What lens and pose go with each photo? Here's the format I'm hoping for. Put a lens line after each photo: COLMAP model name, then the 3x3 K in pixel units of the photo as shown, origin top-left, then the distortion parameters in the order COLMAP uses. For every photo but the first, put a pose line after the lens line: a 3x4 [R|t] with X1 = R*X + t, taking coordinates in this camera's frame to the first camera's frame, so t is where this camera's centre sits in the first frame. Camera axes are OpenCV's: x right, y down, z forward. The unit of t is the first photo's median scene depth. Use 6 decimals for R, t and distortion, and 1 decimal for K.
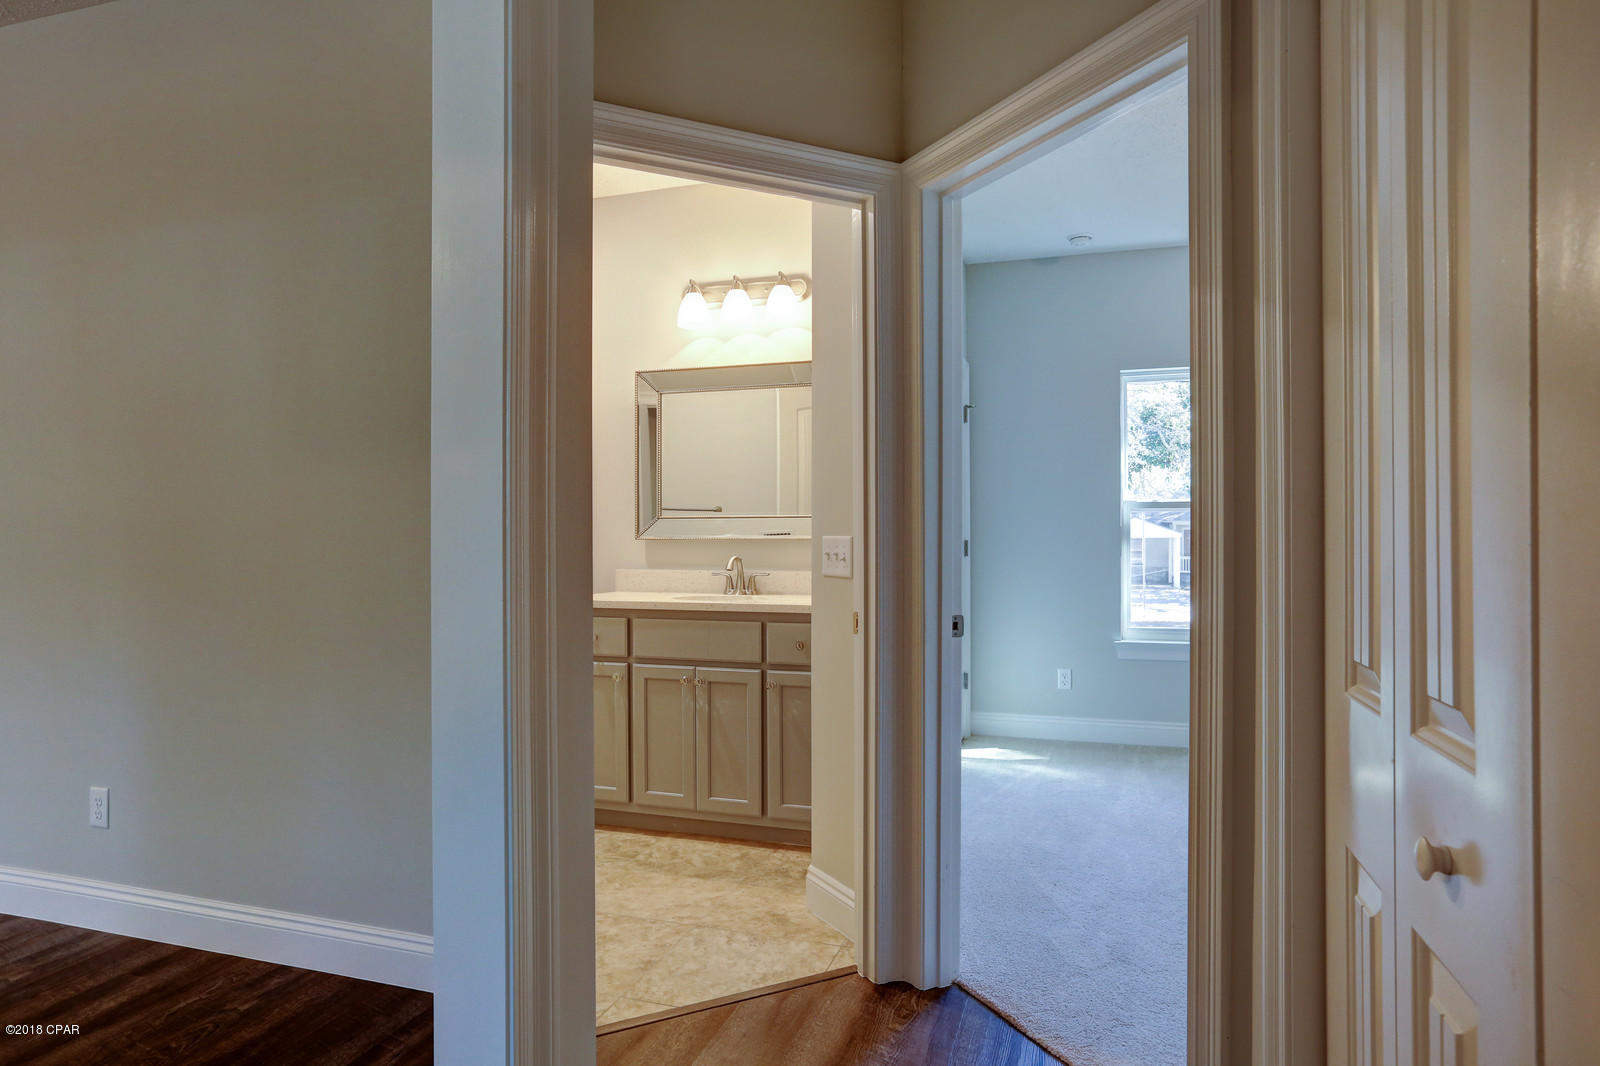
lens RADIAL K [[966.2, 0, 800.0], [0, 966.2, 535.4], [0, 0, 1]] dist [-0.001664, -0.000168]
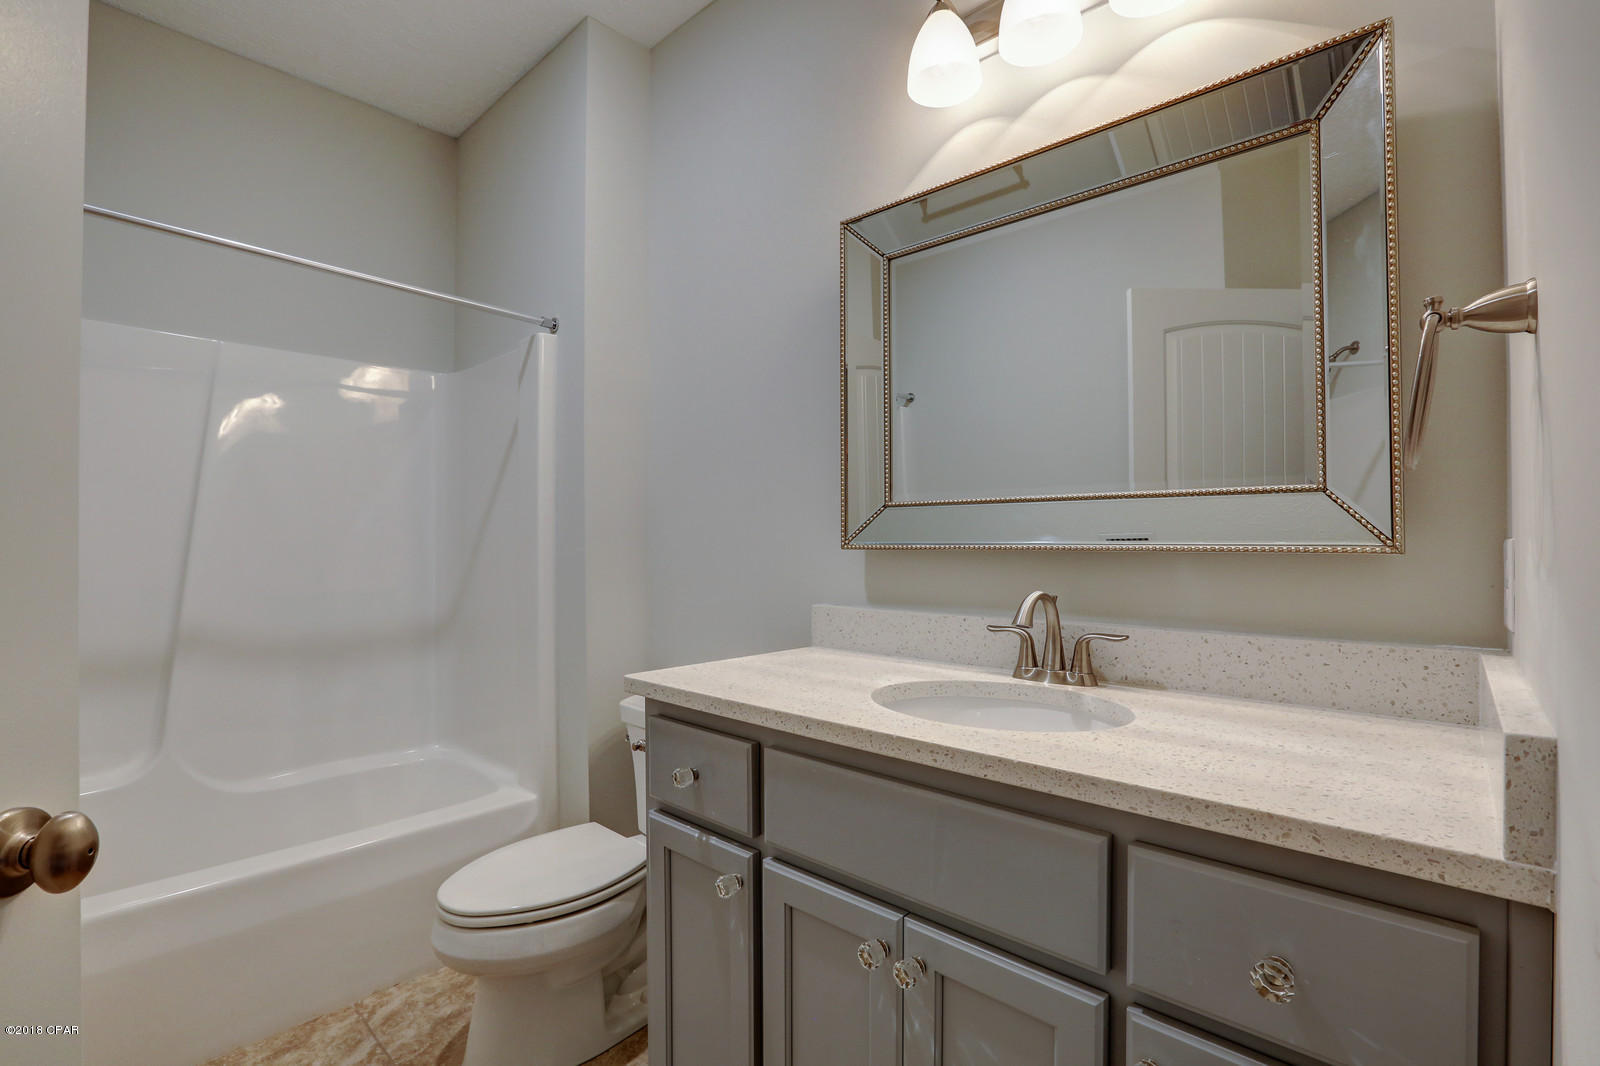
lens RADIAL K [[739.8, 0, 796.8], [0, 739.8, 536.6], [0, 0, 1]] dist [-0.024074, 0.003813]
pose [[0.908491, 0.001324, -0.417902, -0.028459], [-0.003656, 0.999982, -0.004781, -0.000469], [0.417888, 0.005872, 0.908480, 0.656505]]
